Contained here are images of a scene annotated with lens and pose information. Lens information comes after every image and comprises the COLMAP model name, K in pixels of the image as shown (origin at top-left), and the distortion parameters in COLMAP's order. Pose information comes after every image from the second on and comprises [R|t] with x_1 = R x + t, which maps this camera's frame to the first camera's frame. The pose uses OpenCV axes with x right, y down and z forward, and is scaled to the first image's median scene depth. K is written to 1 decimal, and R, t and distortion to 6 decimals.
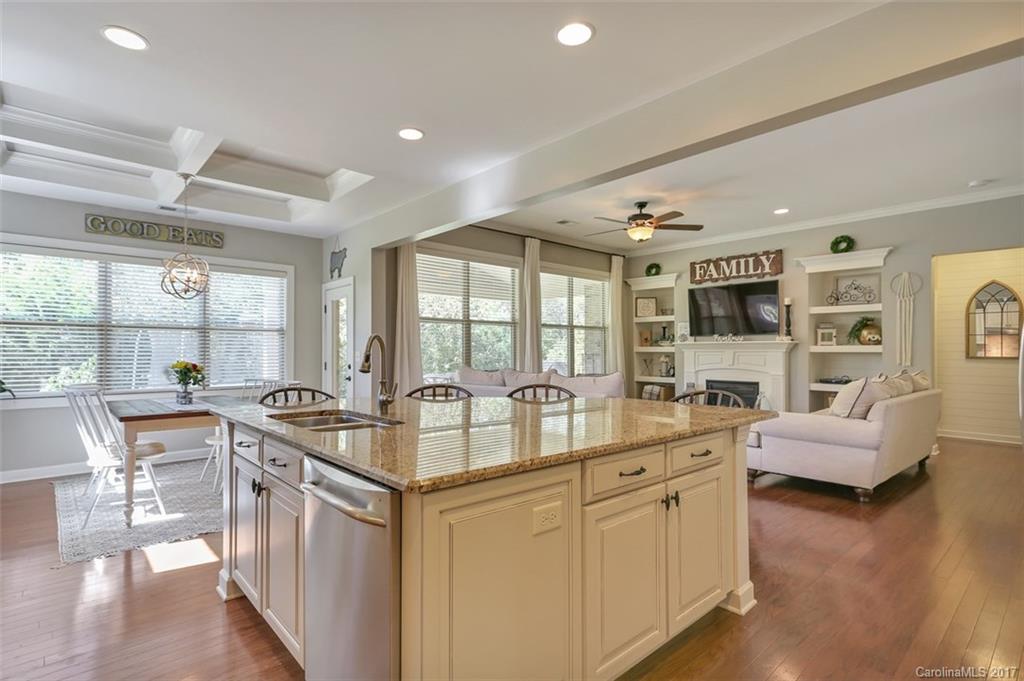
lens RADIAL K [[503.9, 0, 494.4], [0, 503.9, 349.7], [0, 0, 1]] dist [0.007880, 0.000957]
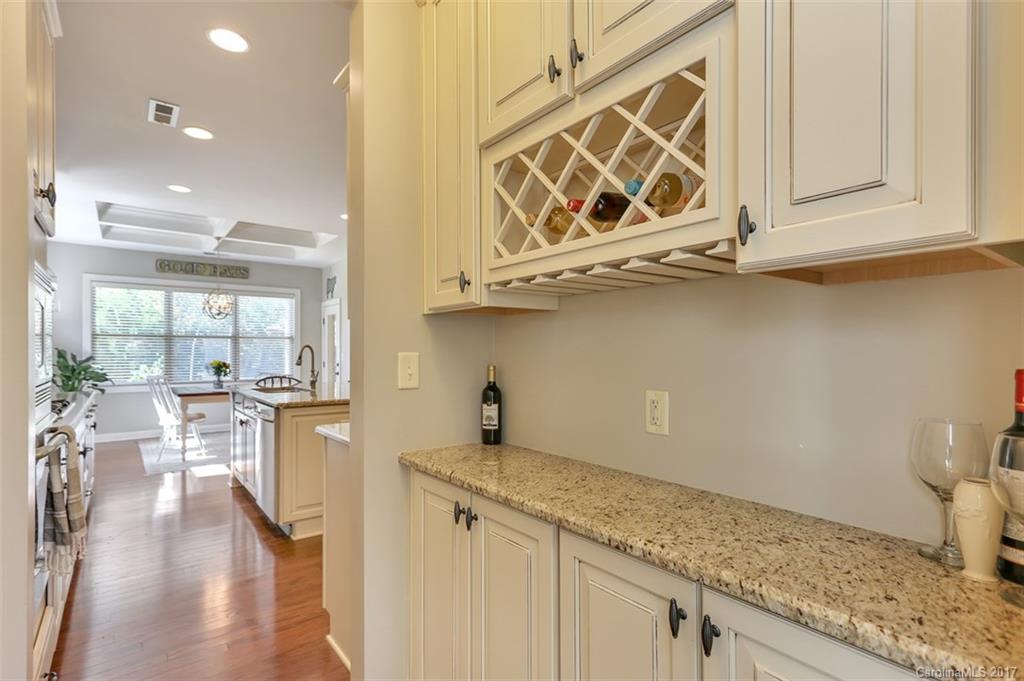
lens RADIAL K [[495.4, 0, 480.6], [0, 495.4, 351.3], [0, 0, 1]] dist [0.002915, 0.000455]
pose [[0.995723, -0.004098, -0.092297, 0.280043], [0.004302, 0.999989, 0.002015, -0.003583], [0.092287, -0.002403, 0.995730, -0.370325]]
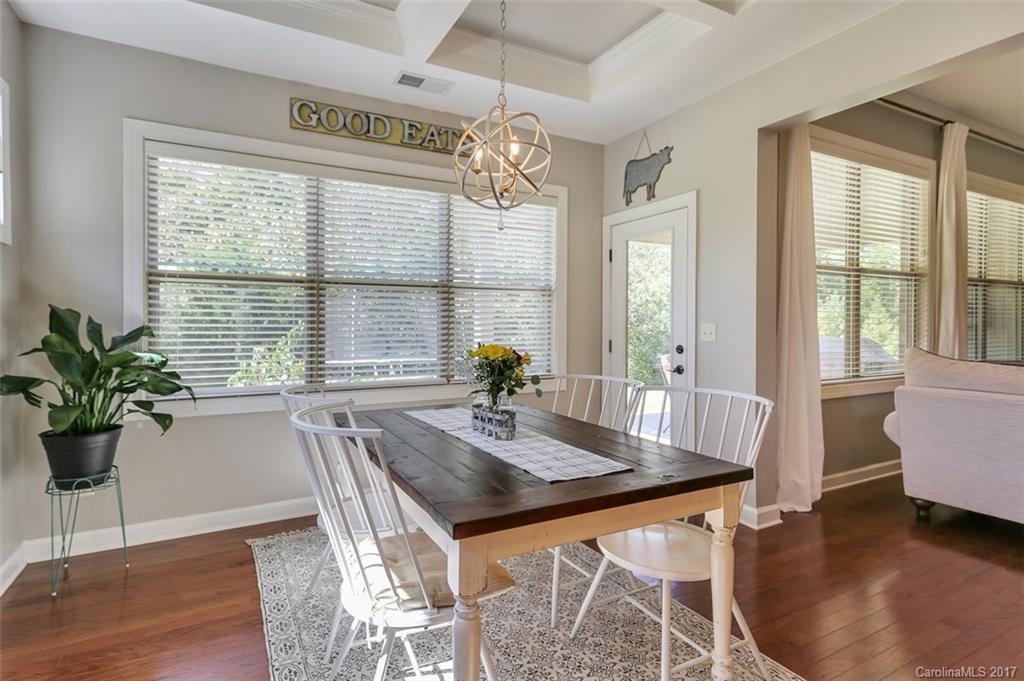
lens RADIAL K [[521.9, 0, 511.4], [0, 521.9, 325.8], [0, 0, 1]] dist [0.003153, 0.000446]
pose [[0.975408, 0.003165, -0.220383, -0.454376], [-0.000936, 0.999947, 0.010219, 0.000558], [0.220404, -0.009762, 0.975360, 0.492360]]
